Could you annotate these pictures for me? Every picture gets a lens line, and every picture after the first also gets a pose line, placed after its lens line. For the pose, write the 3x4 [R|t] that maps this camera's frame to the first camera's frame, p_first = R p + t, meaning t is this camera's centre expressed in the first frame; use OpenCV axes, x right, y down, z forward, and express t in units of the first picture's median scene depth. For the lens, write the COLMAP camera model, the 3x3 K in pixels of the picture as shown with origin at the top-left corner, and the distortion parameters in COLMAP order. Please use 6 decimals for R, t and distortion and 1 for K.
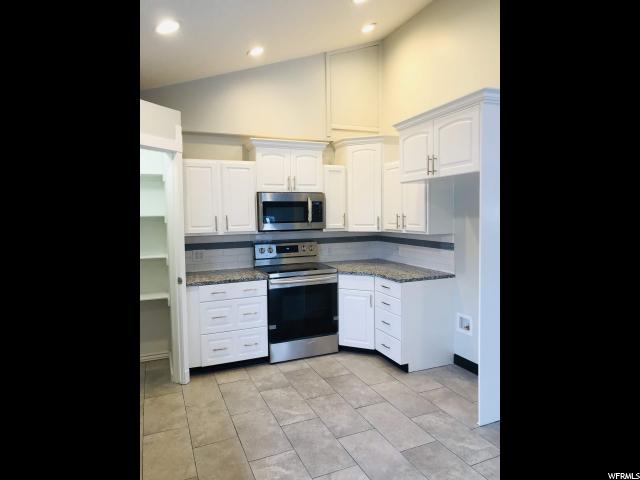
lens RADIAL K [[387.2, 0, 320.0], [0, 387.2, 240.0], [0, 0, 1]] dist [0.006355, 0.000578]
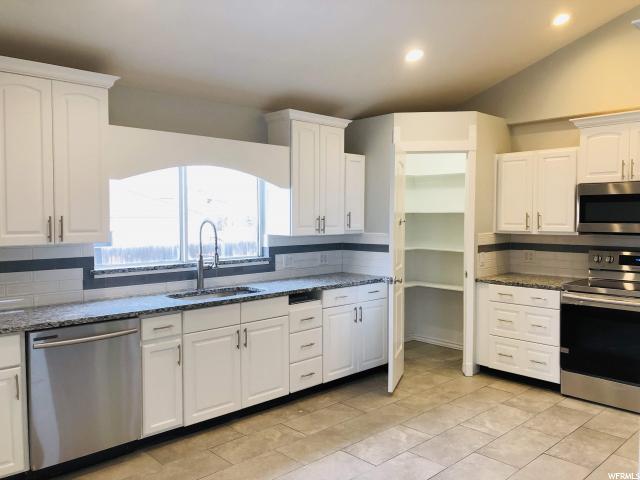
lens RADIAL K [[516.4, 0, 320.0], [0, 516.4, 240.0], [0, 0, 1]] dist [0.006144, 0.002113]
pose [[0.341530, 0.059495, -0.937986, 0.754941], [-0.066297, 0.997033, 0.039101, -0.015108], [0.937530, 0.048832, 0.344461, 0.140590]]
